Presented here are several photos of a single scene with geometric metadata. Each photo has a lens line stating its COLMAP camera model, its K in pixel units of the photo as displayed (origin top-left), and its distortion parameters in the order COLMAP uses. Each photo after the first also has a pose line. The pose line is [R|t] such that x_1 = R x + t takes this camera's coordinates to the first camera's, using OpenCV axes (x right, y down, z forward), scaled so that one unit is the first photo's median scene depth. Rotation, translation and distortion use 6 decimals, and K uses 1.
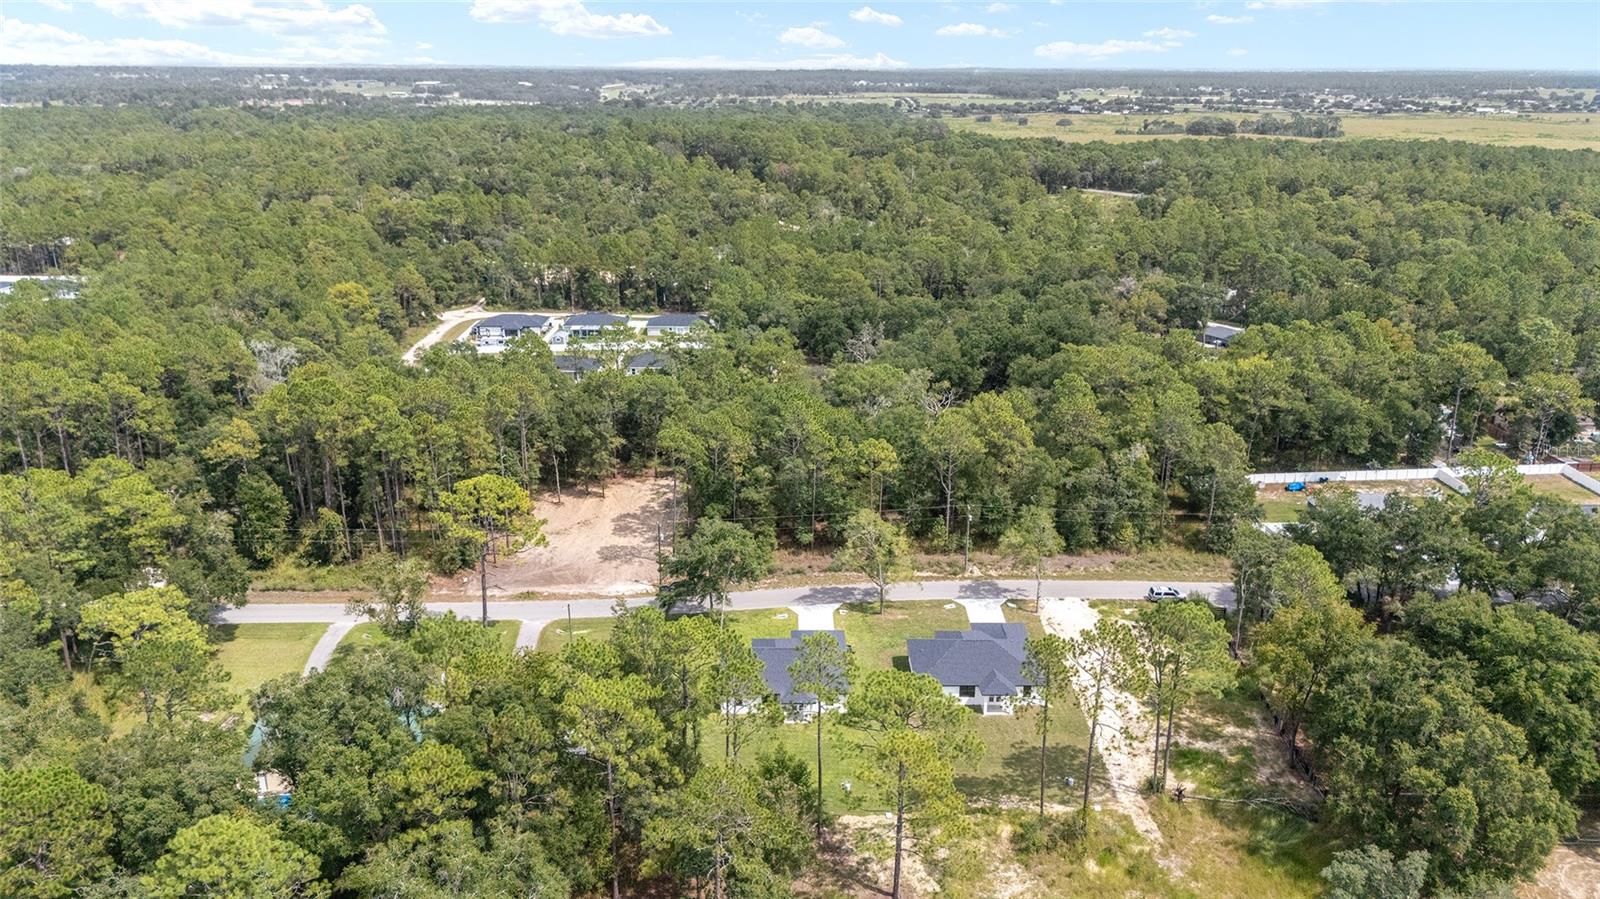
lens RADIAL K [[1171.1, 0, 803.4], [0, 1171.1, 451.2], [0, 0, 1]] dist [0.074173, -0.081041]
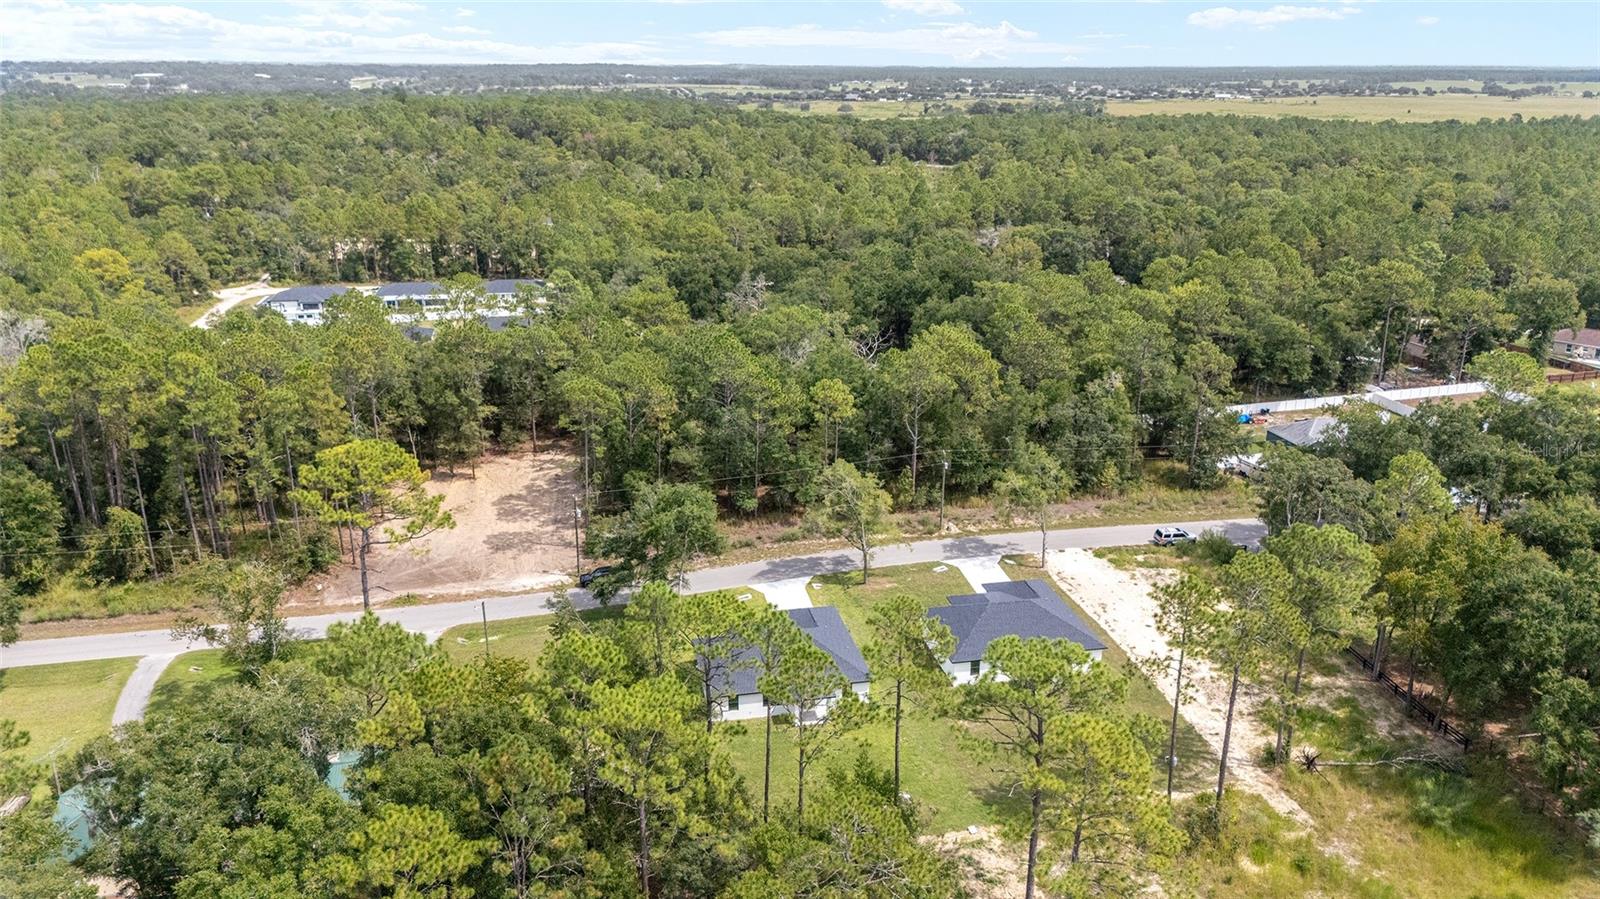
lens RADIAL K [[1171.1, 0, 800.5], [0, 1171.1, 455.1], [0, 0, 1]] dist [0.074173, -0.081041]
pose [[0.982047, -0.060637, 0.178627, -0.109249], [0.059868, 0.998159, 0.009695, 0.033684], [-0.178886, 0.001173, 0.983869, 0.175801]]
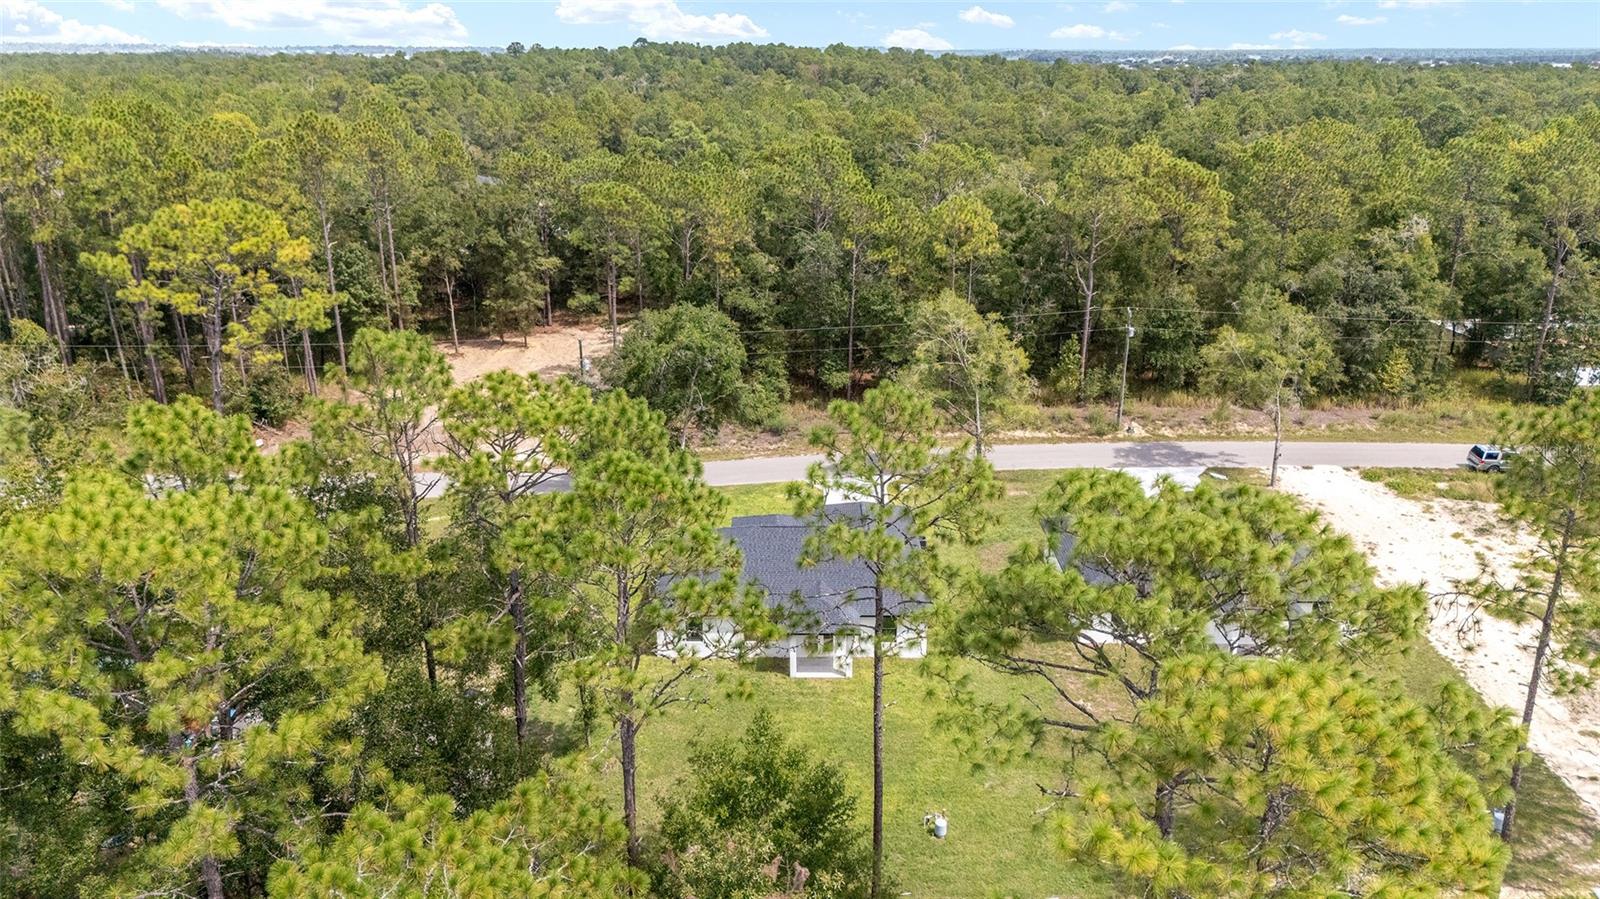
lens RADIAL K [[1171.1, 0, 806.0], [0, 1171.1, 453.9], [0, 0, 1]] dist [0.074173, -0.081041]
pose [[0.999711, 0.004312, -0.023647, -0.000004], [-0.004047, 0.999929, 0.011222, 0.106267], [0.023693, -0.011123, 0.999657, 0.415523]]
